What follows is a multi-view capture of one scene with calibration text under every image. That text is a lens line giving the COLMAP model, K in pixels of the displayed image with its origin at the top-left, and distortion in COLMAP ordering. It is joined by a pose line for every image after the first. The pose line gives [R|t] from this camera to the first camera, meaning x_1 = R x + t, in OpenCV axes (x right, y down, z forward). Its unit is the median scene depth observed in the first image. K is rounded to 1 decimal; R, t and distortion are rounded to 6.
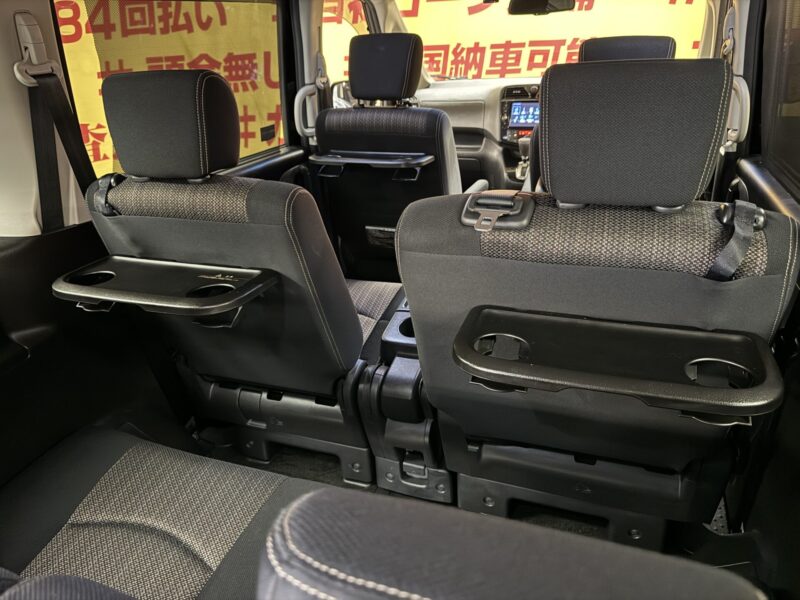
lens RADIAL K [[579.4, 0, 403.9], [0, 579.4, 307.2], [0, 0, 1]] dist [-0.012340, 0.001052]
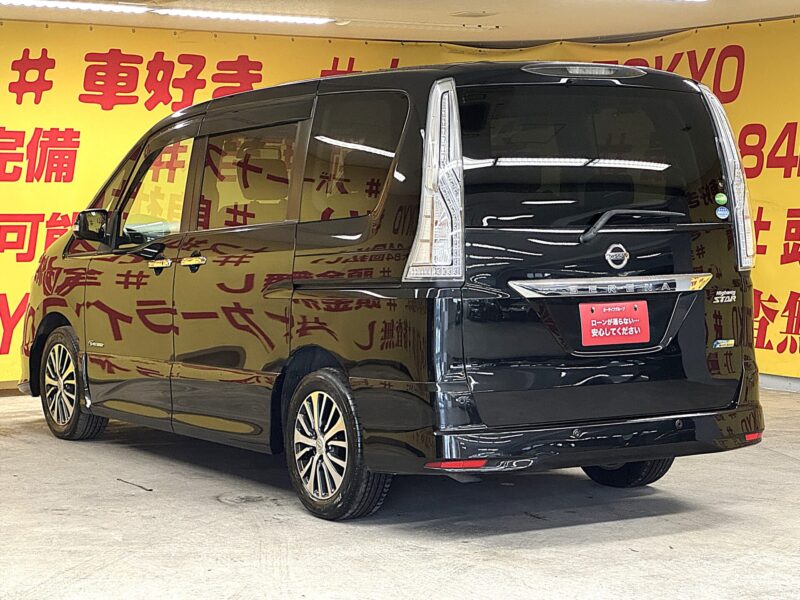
lens RADIAL K [[1904.8, 0, 407.8], [0, 1904.8, 305.2], [0, 0, 1]] dist [0.253840, 0.000000]
pose [[0.611353, 0.012940, 0.791252, -1.398444], [0.343704, 0.896296, -0.280217, 0.514626], [-0.712822, 0.443268, 0.543506, -0.669764]]
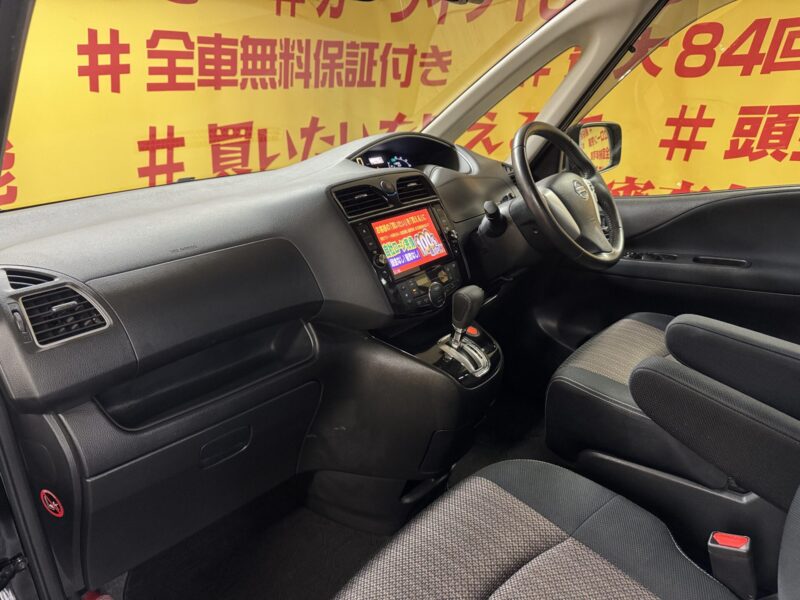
lens RADIAL K [[579.4, 0, 409.0], [0, 579.4, 307.1], [0, 0, 1]] dist [-0.012340, 0.001052]
pose [[0.319558, -0.275622, 0.906596, -0.104170], [0.455341, 0.883722, 0.108168, -0.174167], [-0.830992, 0.378245, 0.407902, 0.438573]]
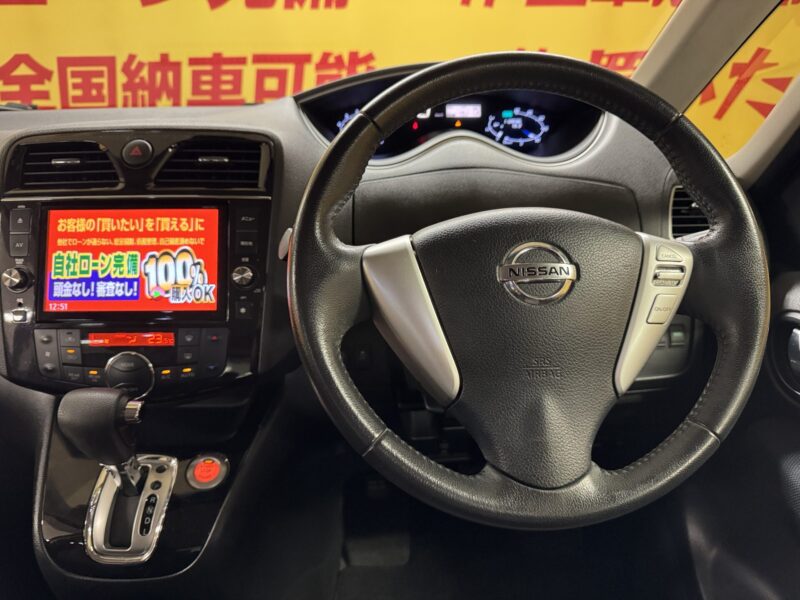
lens RADIAL K [[579.4, 0, 399.0], [0, 579.4, 302.5], [0, 0, 1]] dist [-0.012340, 0.001052]
pose [[0.935076, -0.095111, 0.341448, 0.125162], [0.118386, 0.991810, -0.047937, -0.150846], [-0.334092, 0.085247, 0.938678, 0.389369]]
